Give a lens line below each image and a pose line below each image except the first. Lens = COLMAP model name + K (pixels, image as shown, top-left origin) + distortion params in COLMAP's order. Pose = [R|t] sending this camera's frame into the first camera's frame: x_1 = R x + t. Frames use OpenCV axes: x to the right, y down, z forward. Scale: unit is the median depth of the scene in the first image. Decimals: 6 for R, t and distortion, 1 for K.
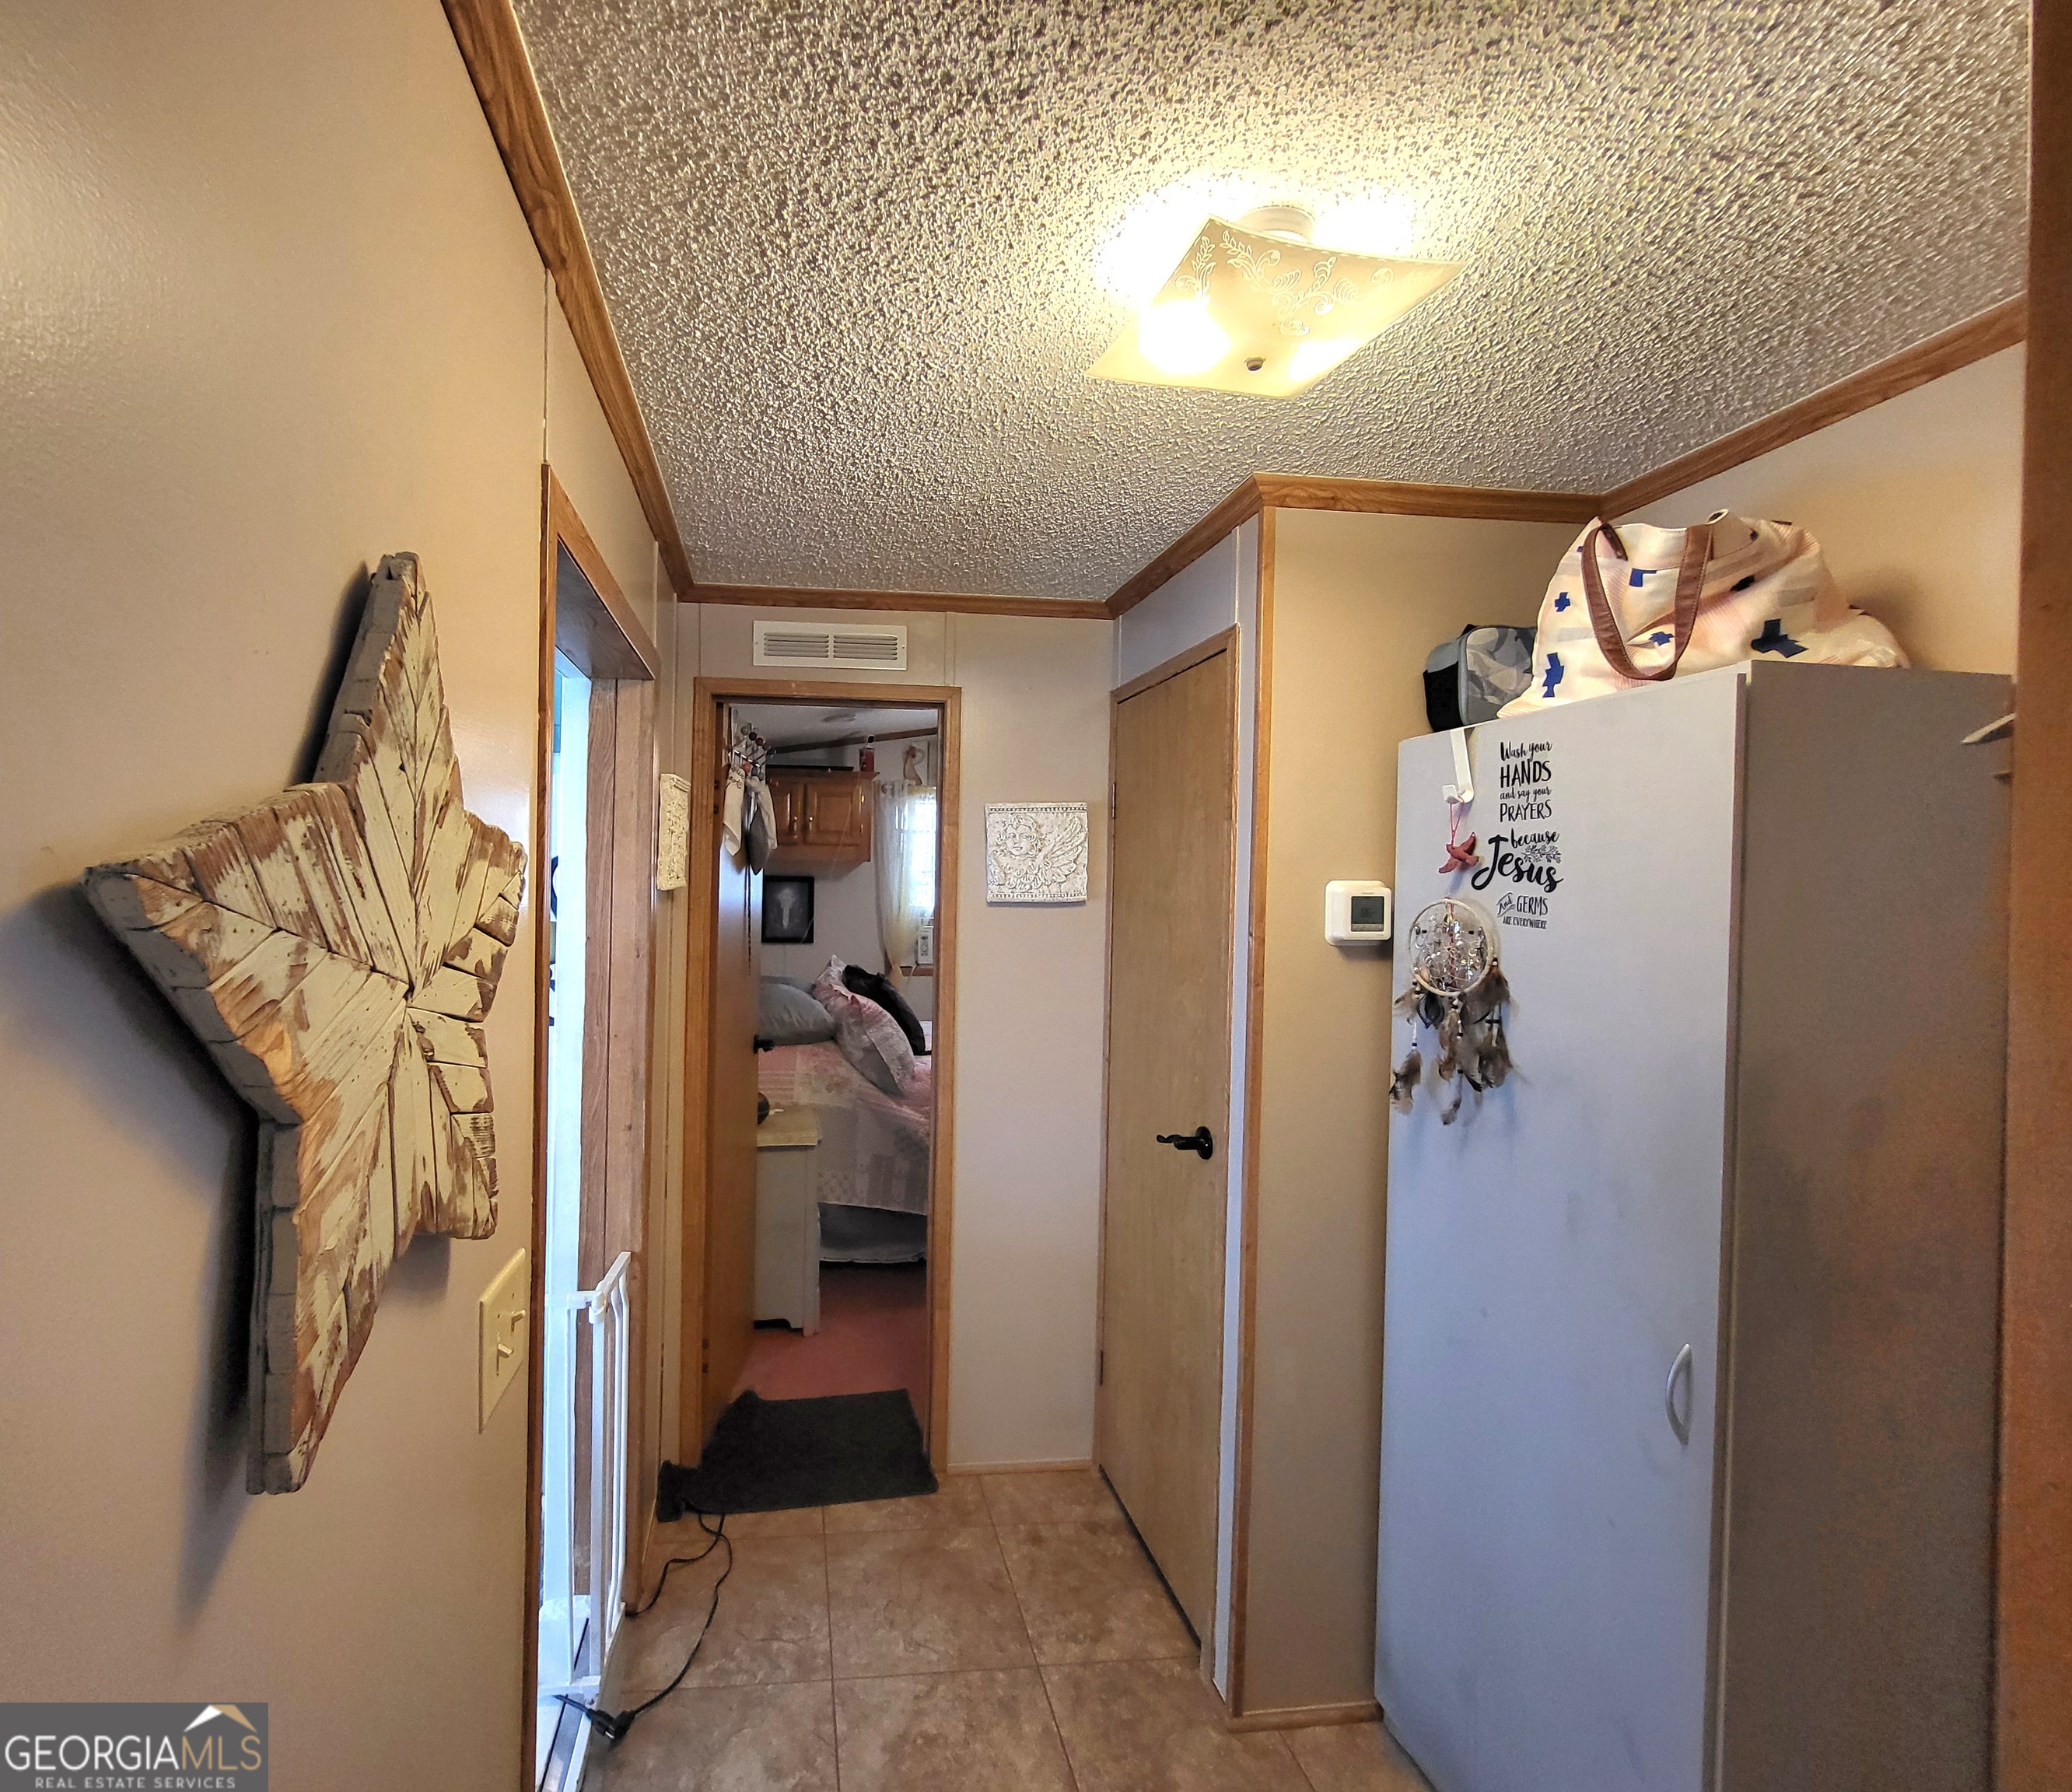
lens RADIAL K [[1392.5, 0, 1036.0], [0, 1392.5, 896.0], [0, 0, 1]] dist [-0.028056, -0.000396]
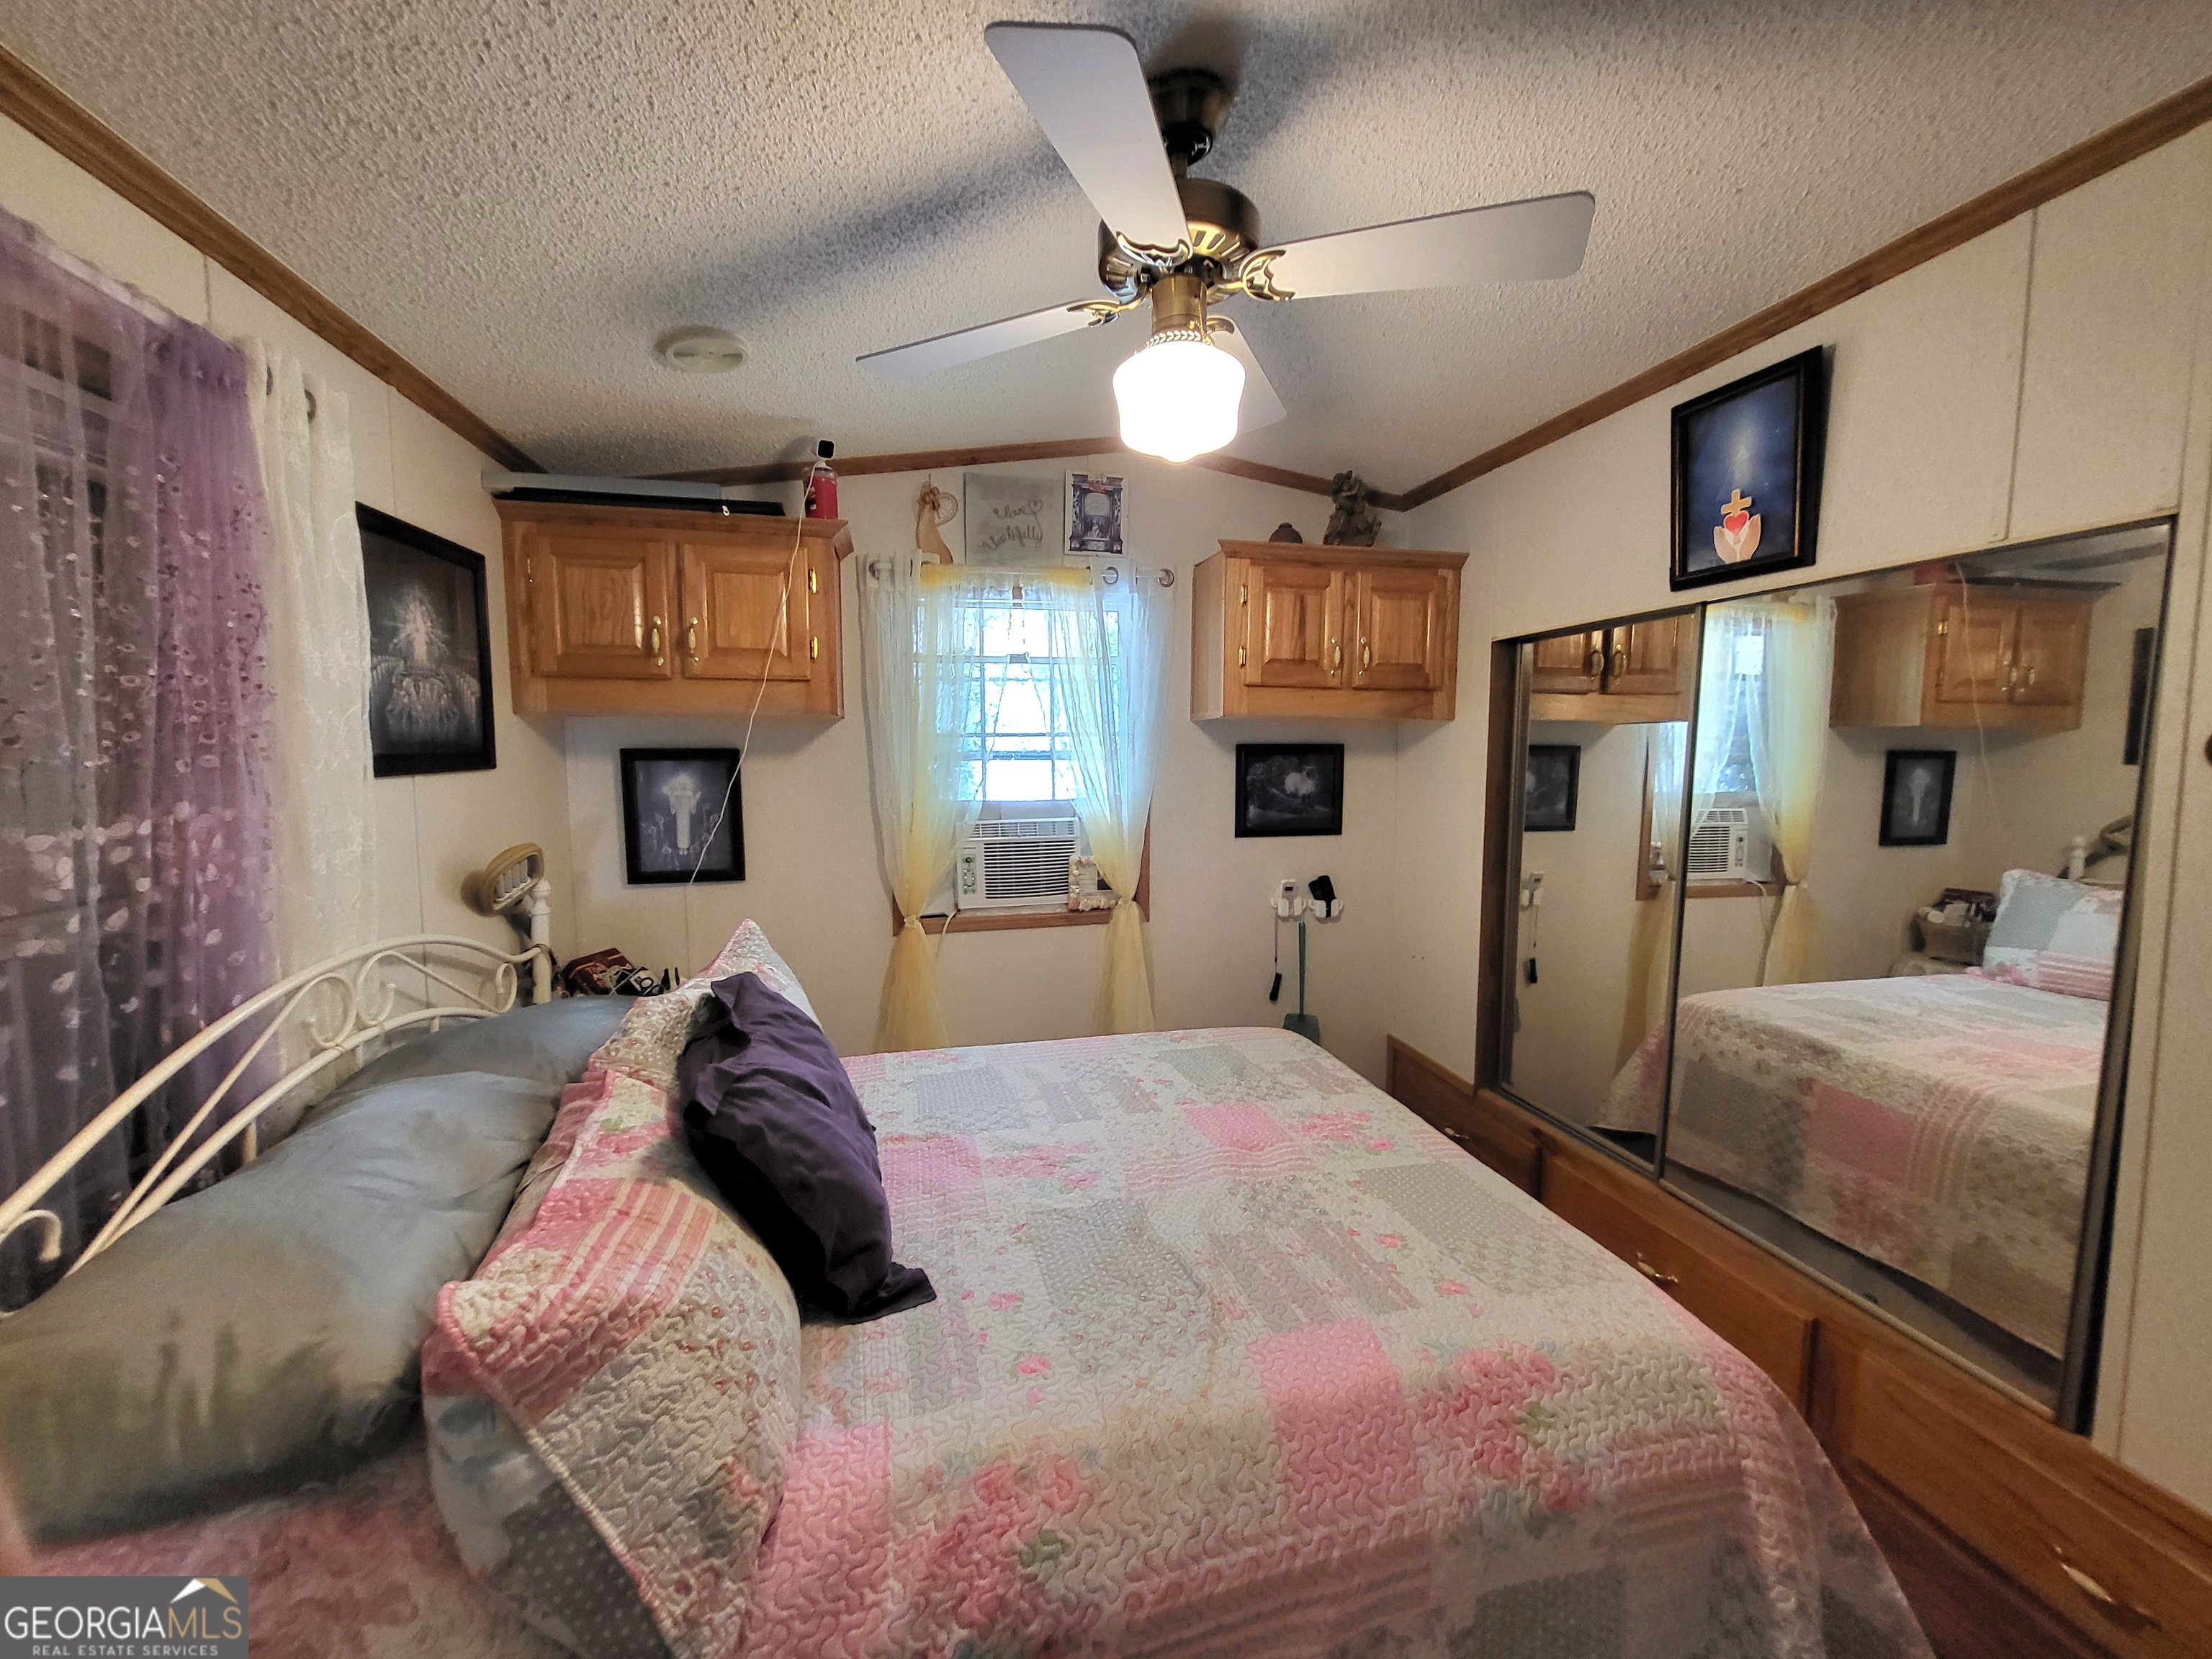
lens RADIAL K [[869.3, 0, 1106.9], [0, 869.3, 823.9], [0, 0, 1]] dist [-0.000948, -0.000212]
pose [[0.999213, -0.013780, -0.037183, -0.156338], [0.016826, 0.996417, 0.082892, -0.106348], [0.035908, -0.083452, 0.995865, 7.038078]]
